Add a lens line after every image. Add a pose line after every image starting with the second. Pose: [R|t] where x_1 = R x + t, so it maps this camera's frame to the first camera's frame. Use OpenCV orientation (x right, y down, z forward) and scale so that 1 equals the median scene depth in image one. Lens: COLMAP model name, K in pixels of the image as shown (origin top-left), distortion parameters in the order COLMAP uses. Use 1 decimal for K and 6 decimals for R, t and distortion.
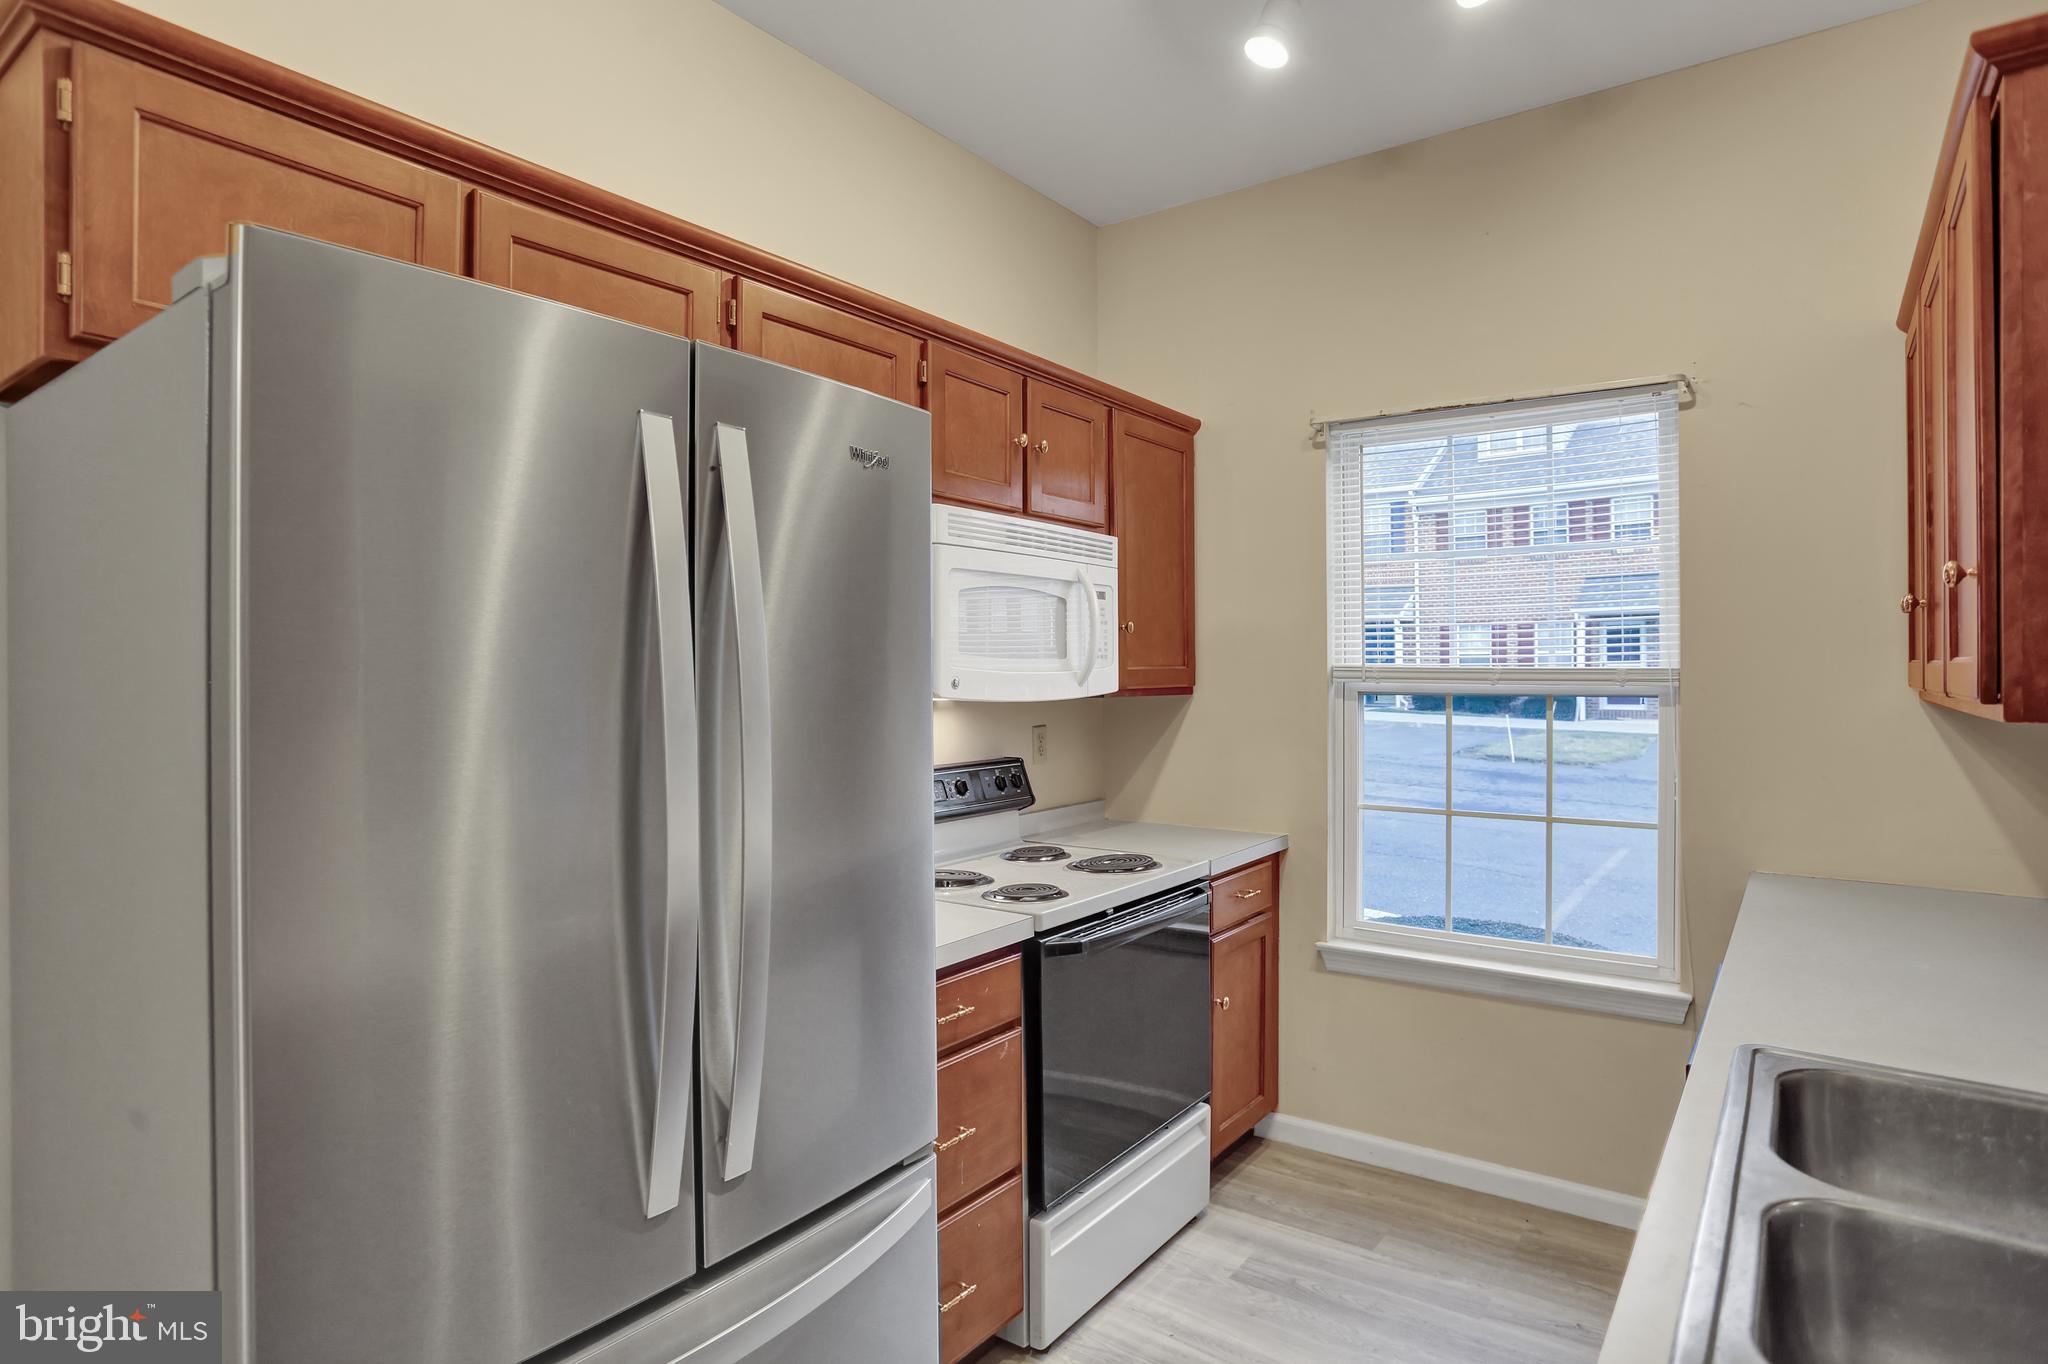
lens RADIAL K [[1096.5, 0, 1034.8], [0, 1096.5, 676.6], [0, 0, 1]] dist [-0.062083, 0.029280]
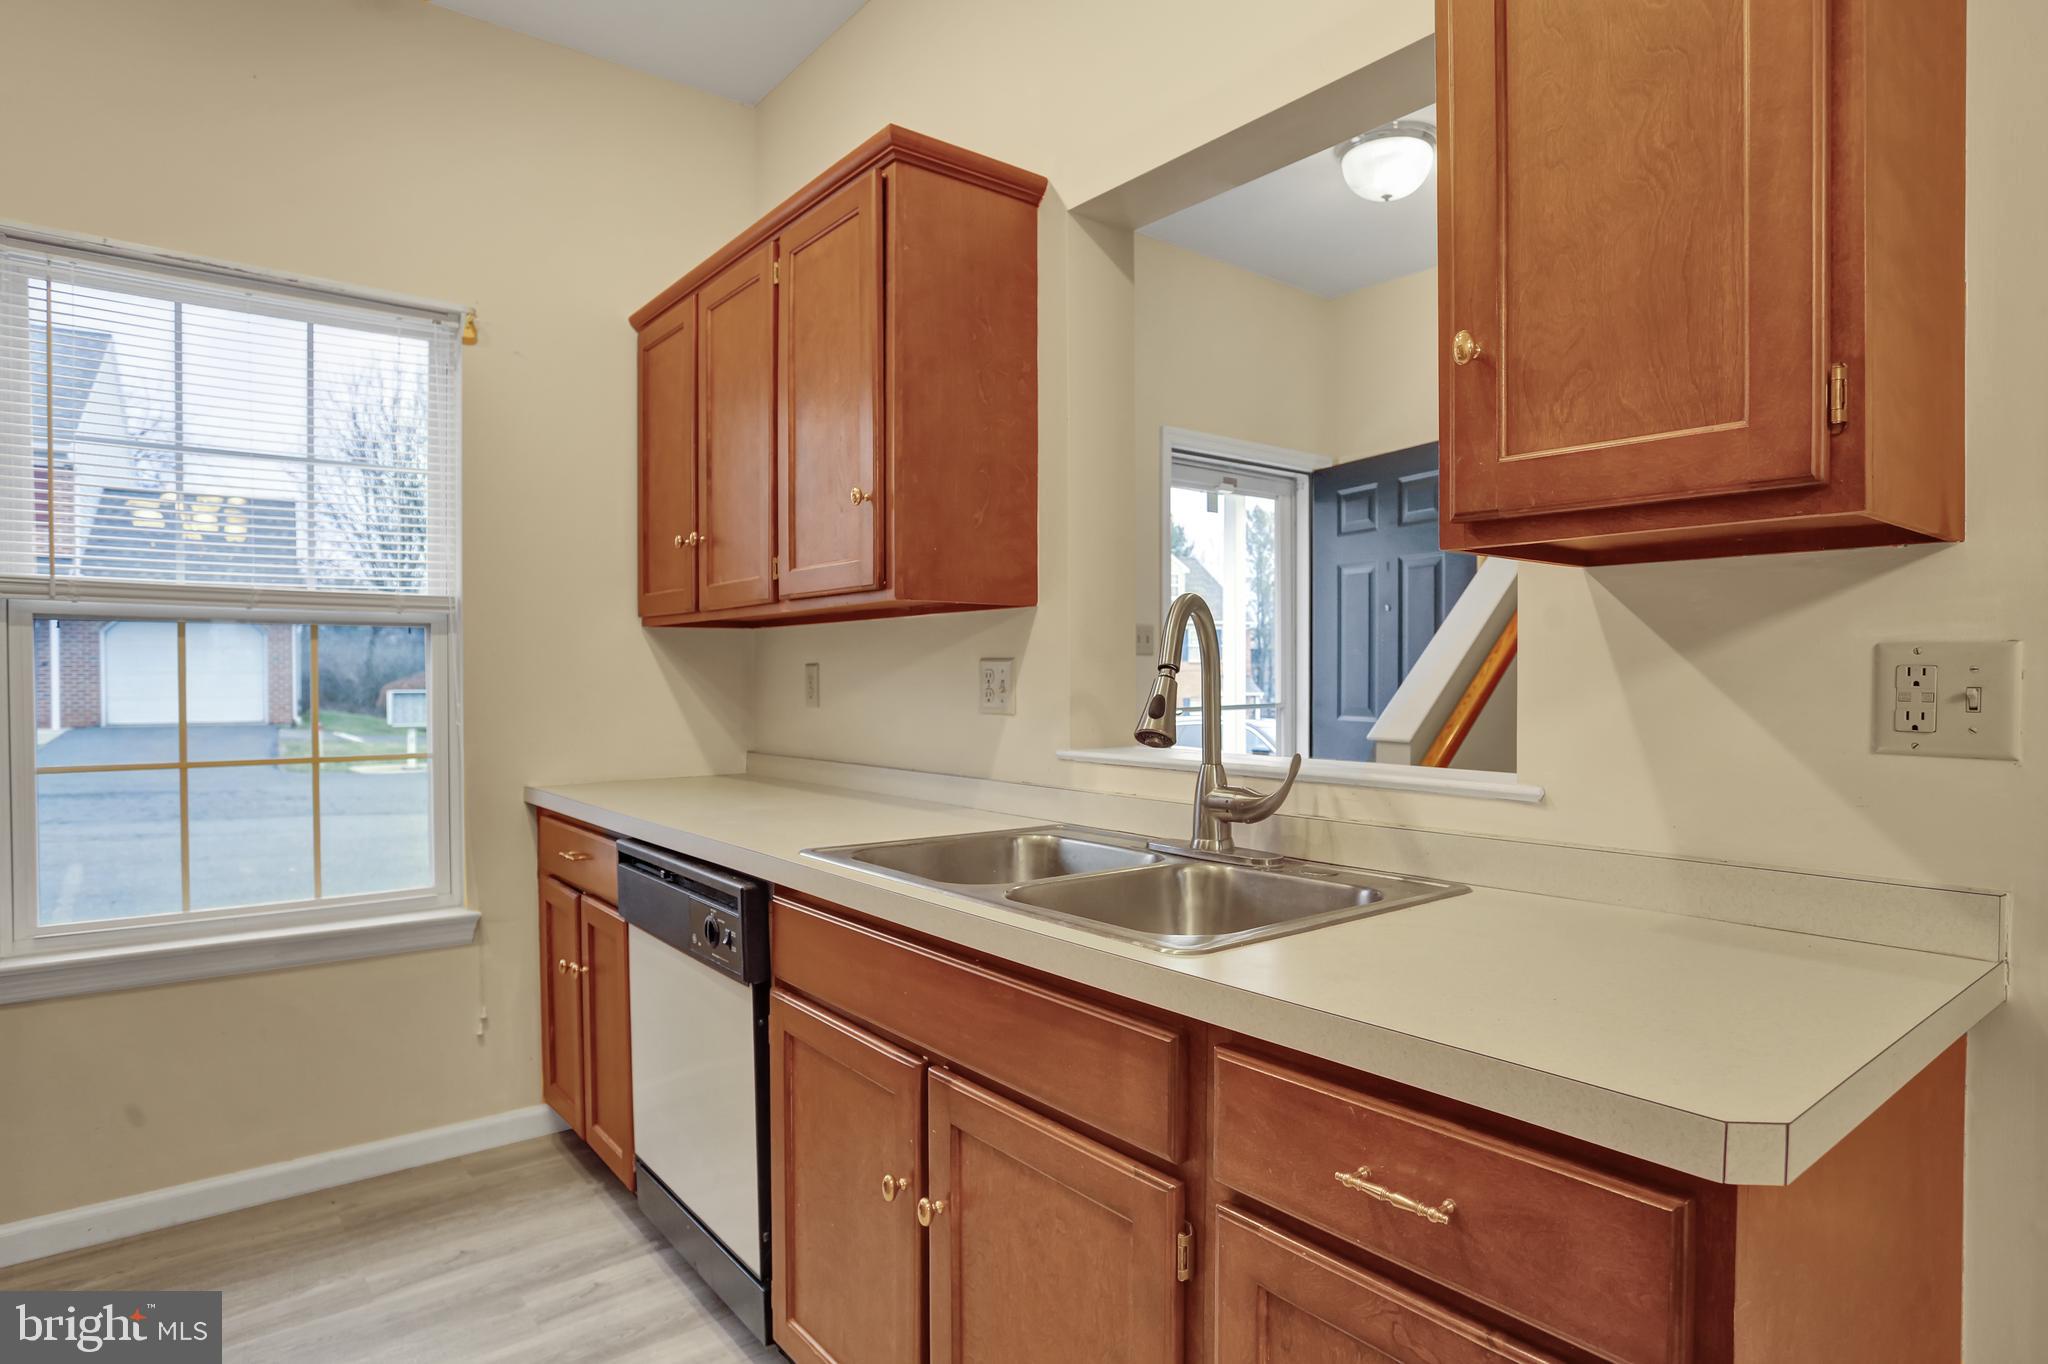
lens RADIAL K [[1096.5, 0, 1029.2], [0, 1096.5, 680.7], [0, 0, 1]] dist [-0.062083, 0.029280]
pose [[0.292195, -0.011416, 0.956291, -0.233930], [0.006793, 0.999928, 0.009861, 0.069559], [-0.956335, 0.003615, 0.292252, 0.190821]]
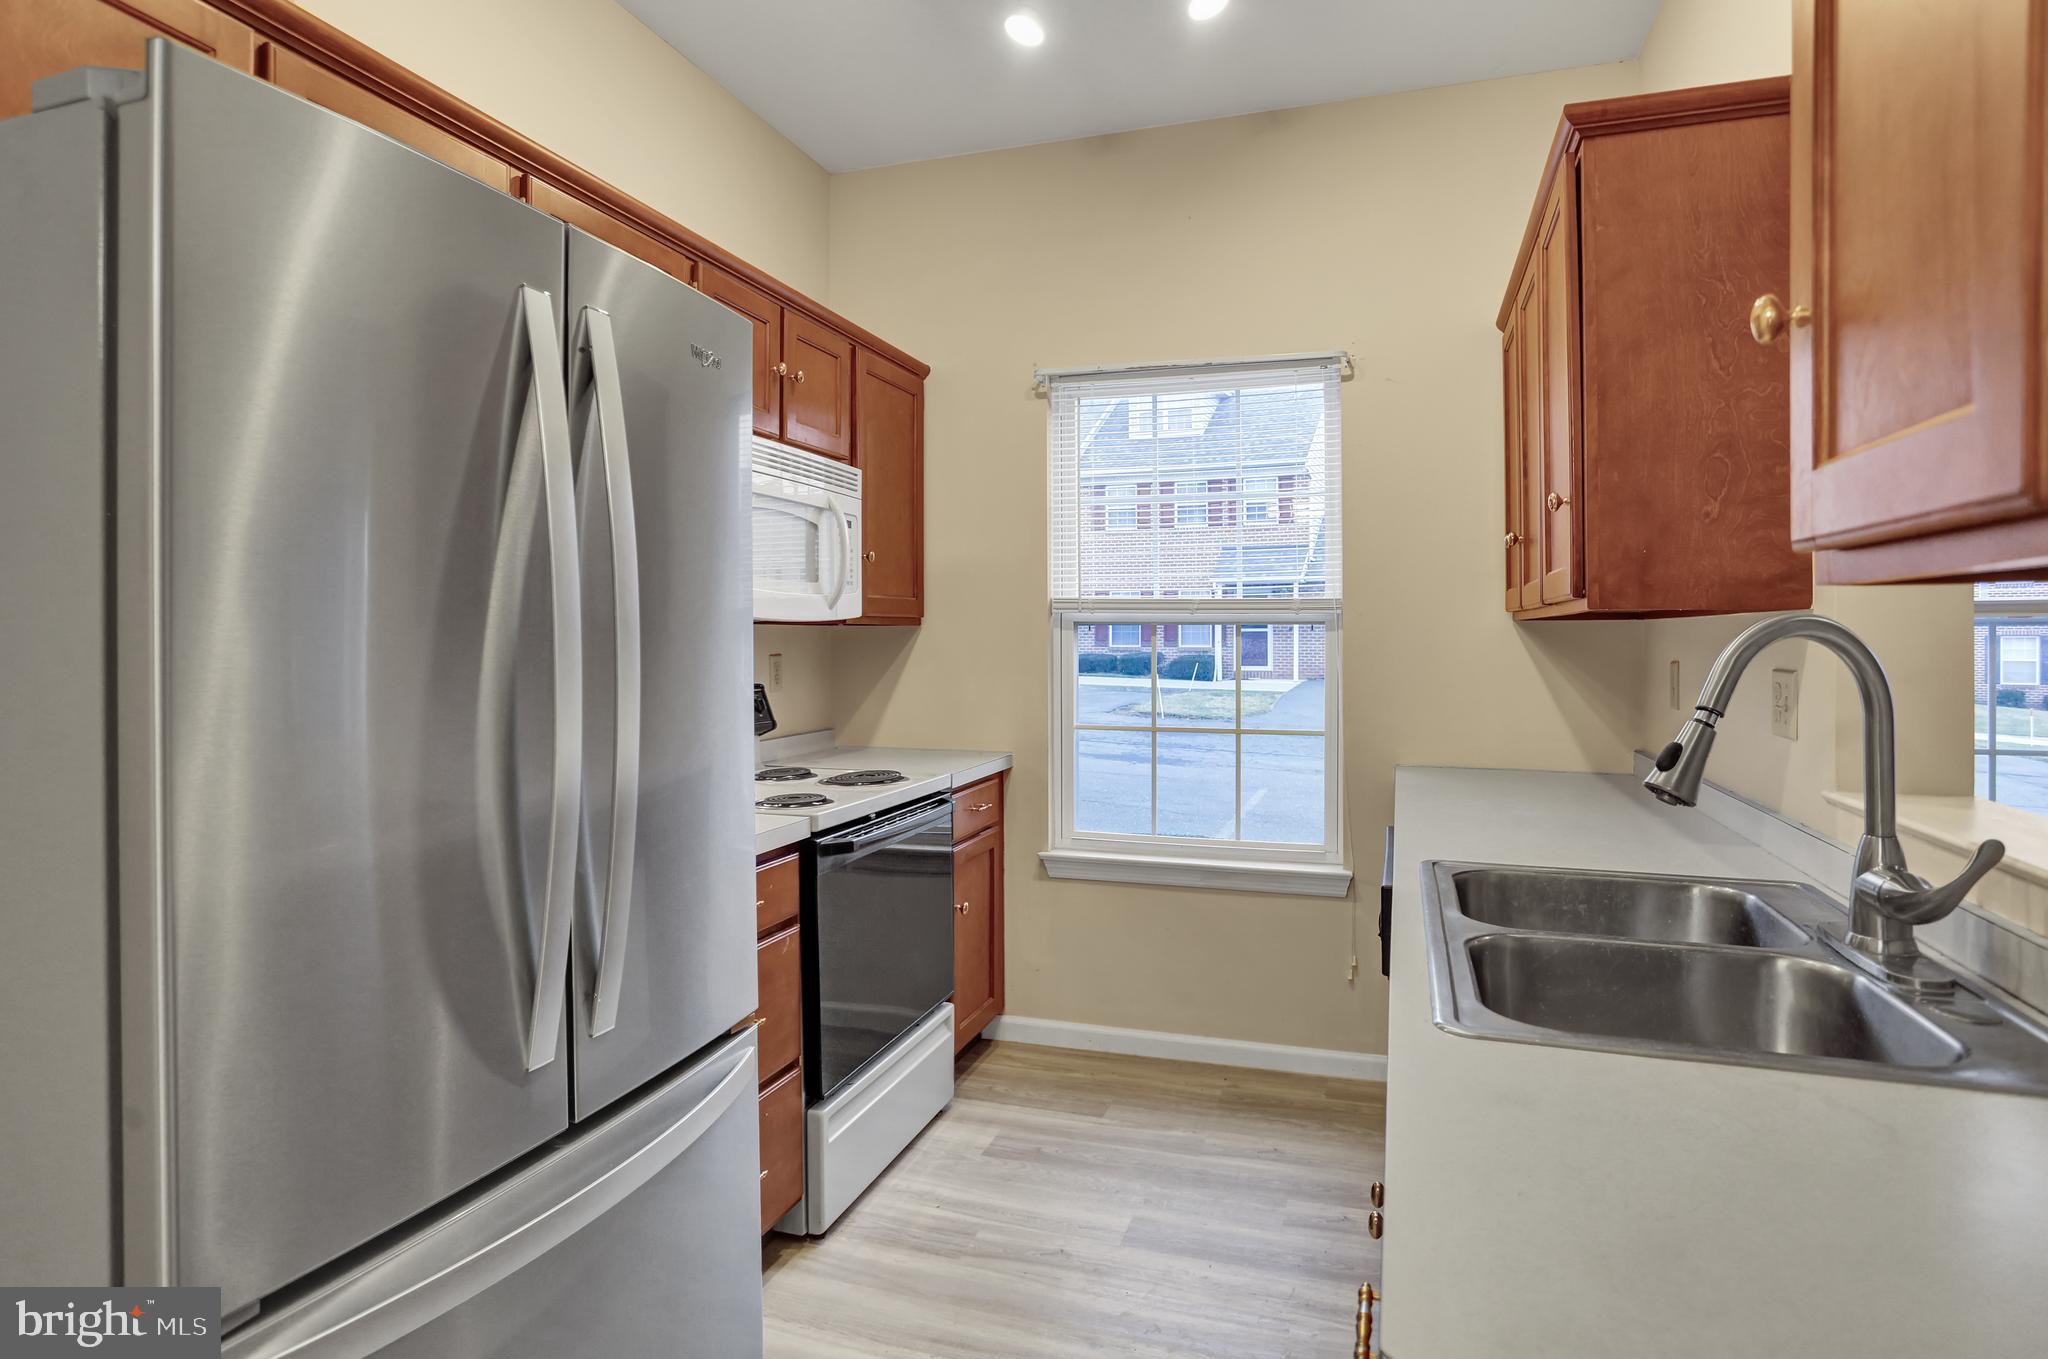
lens RADIAL K [[1096.5, 0, 1039.4], [0, 1096.5, 636.3], [0, 0, 1]] dist [-0.062083, 0.029280]
pose [[0.953413, 0.000052, 0.301670, -0.086482], [0.001127, 0.999992, -0.003734, 0.039886], [-0.301668, 0.003900, 0.953405, -0.052636]]
